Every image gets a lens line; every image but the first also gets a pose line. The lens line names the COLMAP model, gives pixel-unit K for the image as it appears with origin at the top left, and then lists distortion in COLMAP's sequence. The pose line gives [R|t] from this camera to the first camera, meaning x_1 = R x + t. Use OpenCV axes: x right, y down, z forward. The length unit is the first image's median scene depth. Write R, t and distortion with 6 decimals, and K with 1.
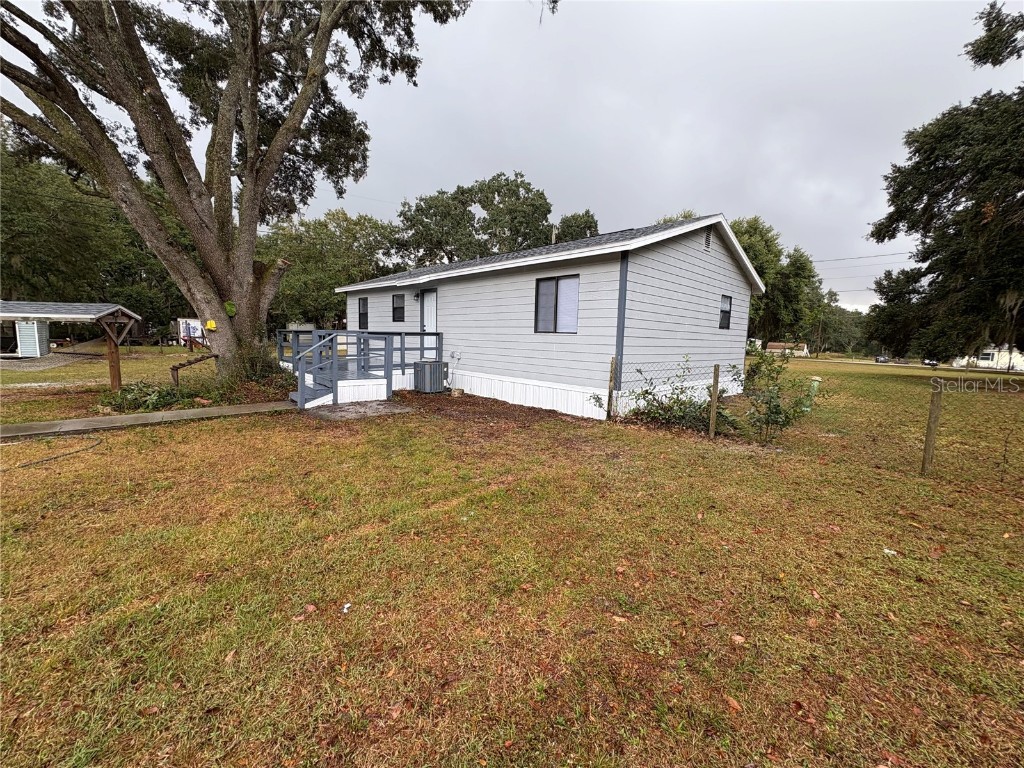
lens RADIAL K [[406.0, 0, 518.3], [0, 406.0, 383.0], [0, 0, 1]] dist [0.002277, 0.000623]
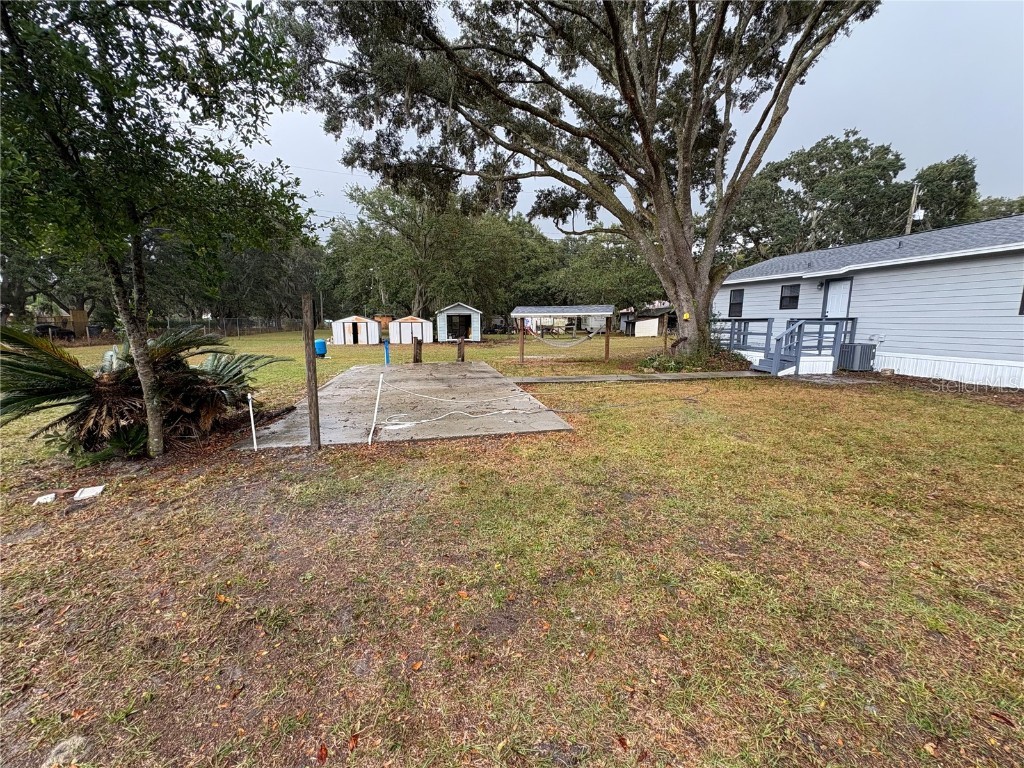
lens RADIAL K [[406.0, 0, 511.2], [0, 406.0, 386.5], [0, 0, 1]] dist [0.002277, 0.000623]
pose [[0.847096, 0.064969, -0.527453, -0.333341], [-0.043101, 0.997629, 0.053661, 0.037519], [0.529689, -0.022723, 0.847888, -0.376404]]
